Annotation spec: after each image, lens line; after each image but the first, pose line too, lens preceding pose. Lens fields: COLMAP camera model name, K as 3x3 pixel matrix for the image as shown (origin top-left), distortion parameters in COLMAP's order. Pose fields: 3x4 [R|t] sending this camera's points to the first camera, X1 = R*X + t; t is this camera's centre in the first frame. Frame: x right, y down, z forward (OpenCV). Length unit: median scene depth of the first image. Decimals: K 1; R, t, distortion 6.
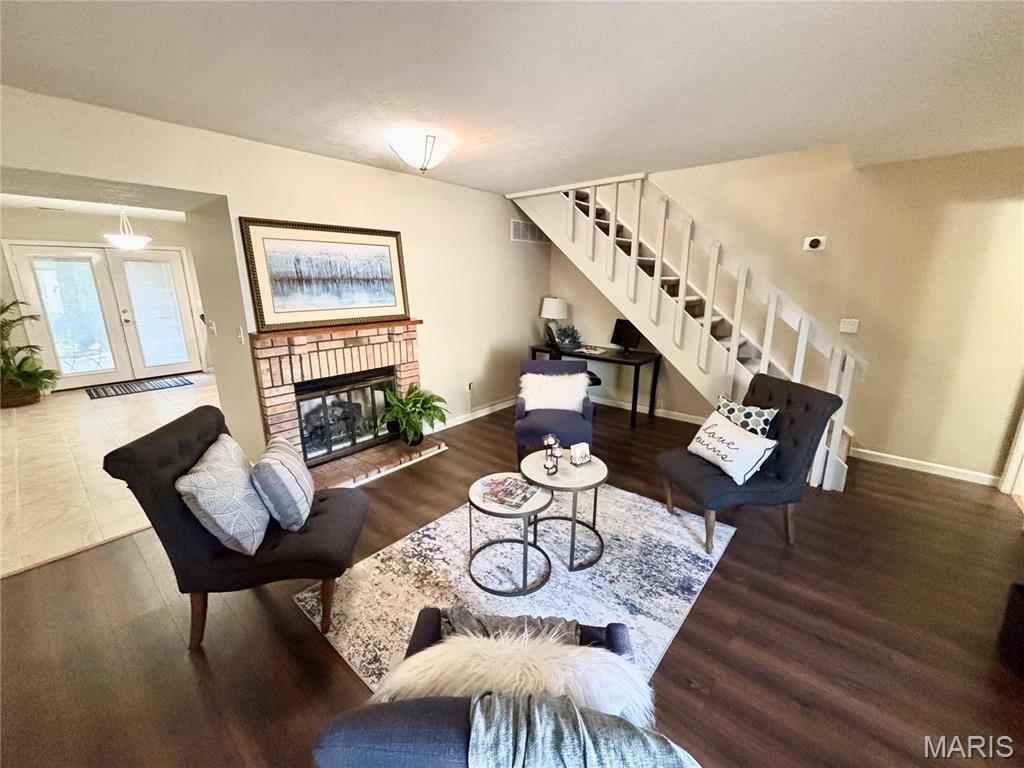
lens RADIAL K [[416.0, 0, 514.5], [0, 416.0, 382.2], [0, 0, 1]] dist [0.007885, -0.001324]
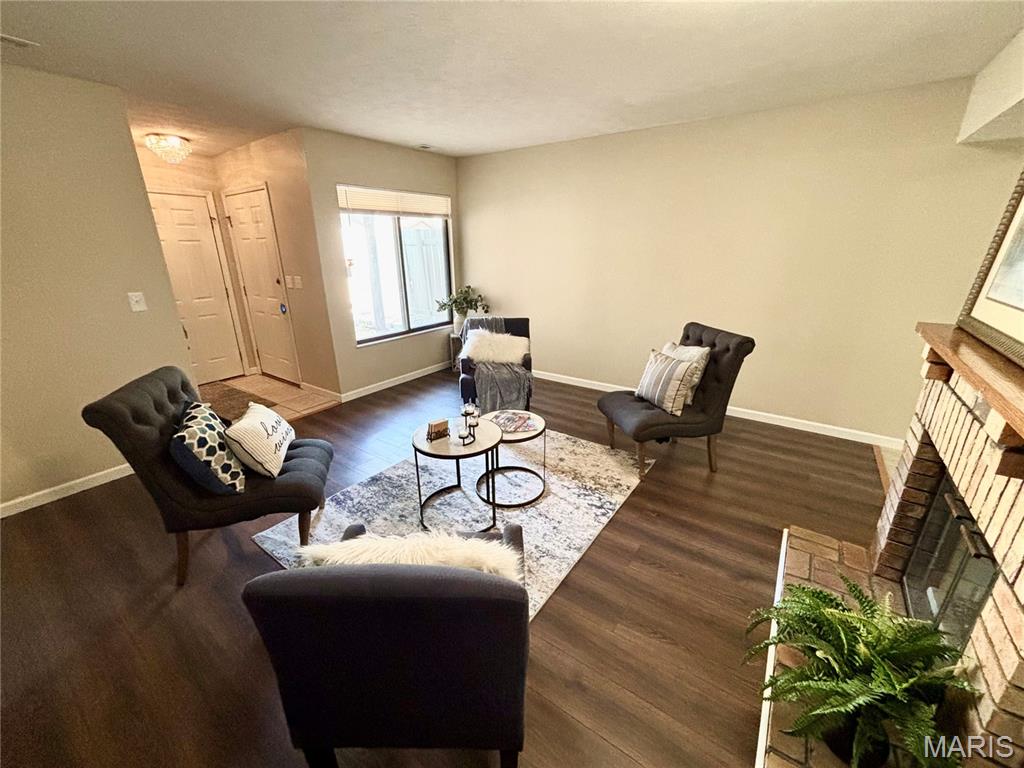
lens RADIAL K [[416.0, 0, 495.4], [0, 416.0, 378.7], [0, 0, 1]] dist [0.007885, -0.001324]
pose [[-0.998880, 0.024963, -0.040201, 0.053213], [-0.000643, 0.842304, 0.539002, -0.339747], [0.047317, 0.538424, -0.841345, 1.370617]]
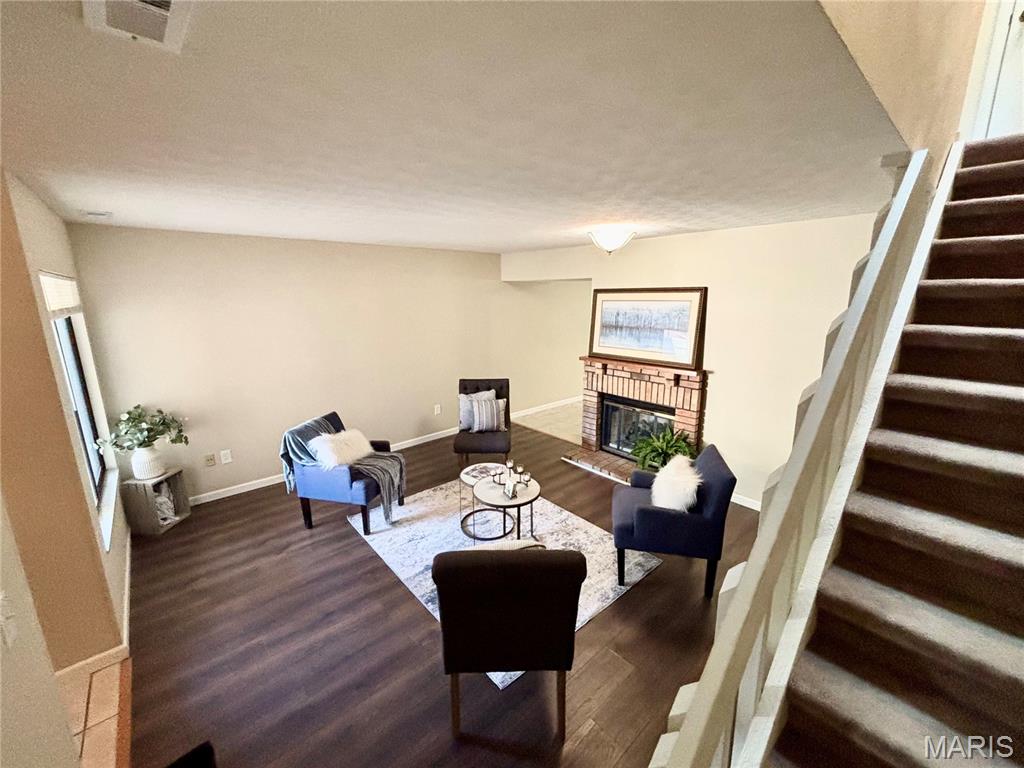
lens RADIAL K [[416.0, 0, 506.5], [0, 416.0, 385.8], [0, 0, 1]] dist [0.007885, -0.001324]
pose [[-0.162336, 0.214544, -0.963129, 0.996362], [-0.232579, 0.940256, 0.248650, -0.318349], [0.958934, 0.264368, -0.102739, 0.815870]]
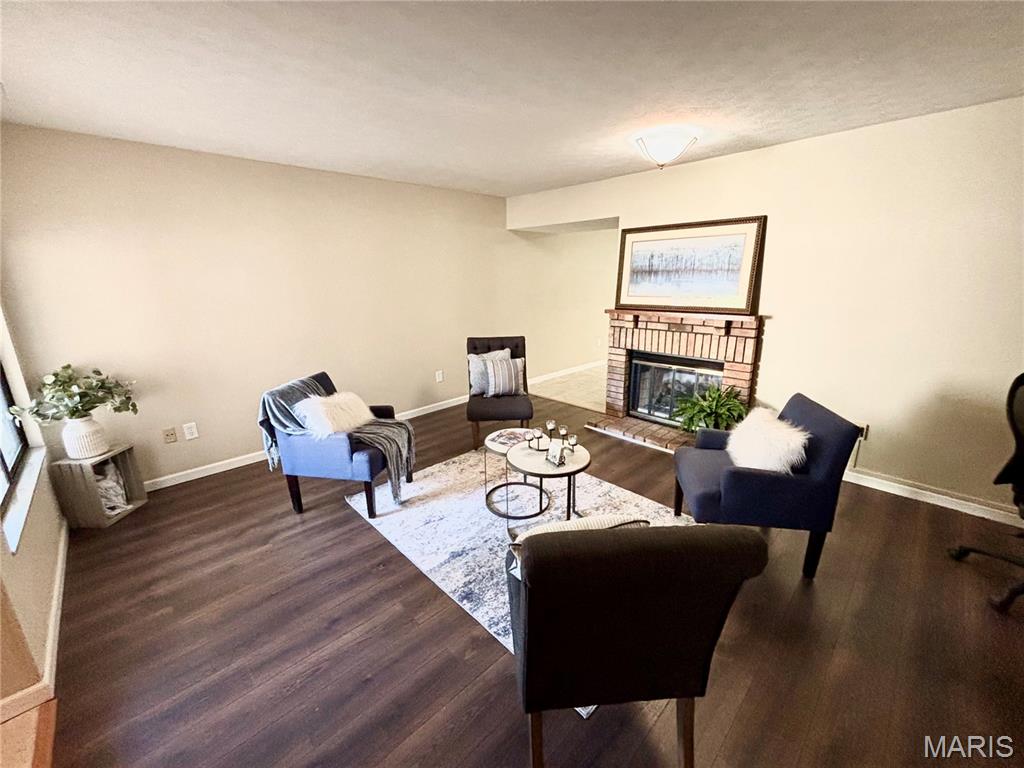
lens RADIAL K [[416.0, 0, 507.8], [0, 416.0, 386.5], [0, 0, 1]] dist [0.007885, -0.001324]
pose [[-0.112598, 0.257362, -0.959732, 0.836883], [-0.224806, 0.934232, 0.276899, -0.168788], [0.967876, 0.246931, -0.047336, 0.709361]]
